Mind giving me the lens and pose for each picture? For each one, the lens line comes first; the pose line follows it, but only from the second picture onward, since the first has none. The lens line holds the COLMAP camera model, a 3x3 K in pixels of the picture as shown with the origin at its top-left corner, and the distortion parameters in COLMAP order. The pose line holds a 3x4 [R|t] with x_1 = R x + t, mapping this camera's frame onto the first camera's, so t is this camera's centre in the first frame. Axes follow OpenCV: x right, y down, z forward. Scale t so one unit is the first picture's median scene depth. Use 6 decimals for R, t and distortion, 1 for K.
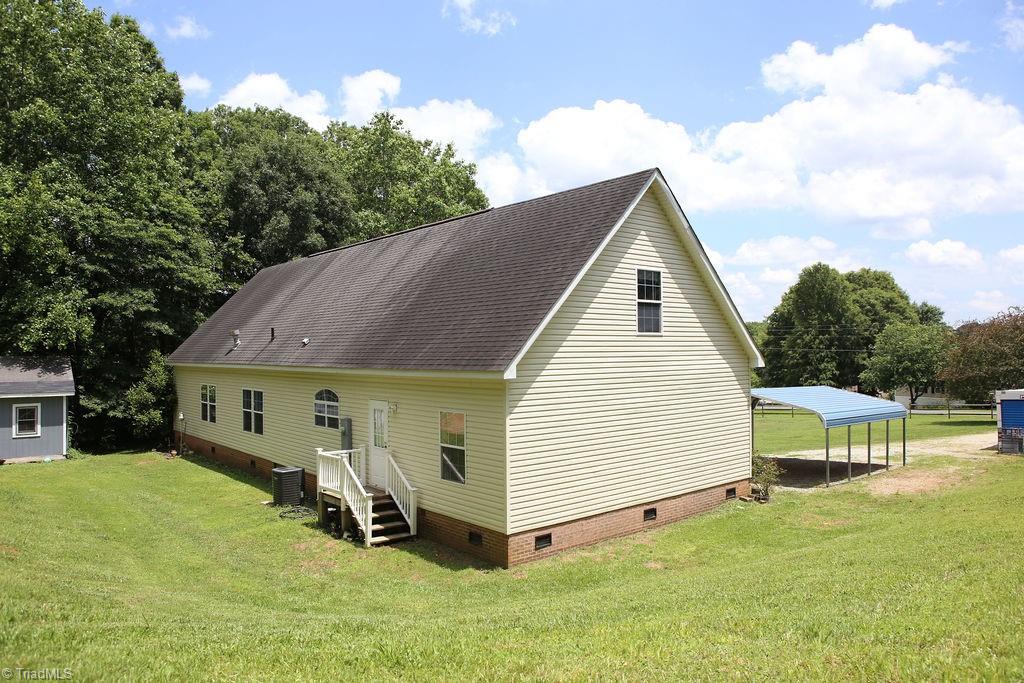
lens RADIAL K [[692.4, 0, 511.9], [0, 692.4, 347.3], [0, 0, 1]] dist [-0.007139, -0.000101]
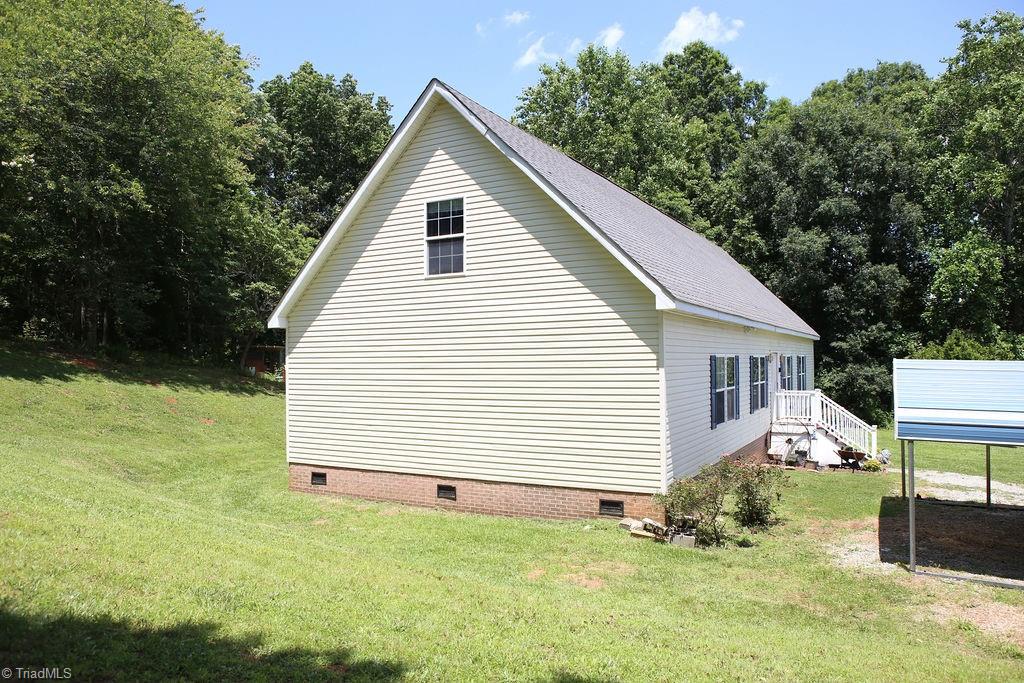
lens RADIAL K [[692.4, 0, 511.6], [0, 692.4, 339.8], [0, 0, 1]] dist [-0.007139, -0.000101]
pose [[0.346249, -0.027390, -0.937743, 1.011487], [0.005483, 0.999616, -0.027172, 0.081949], [0.938127, 0.004267, 0.346266, 0.784936]]
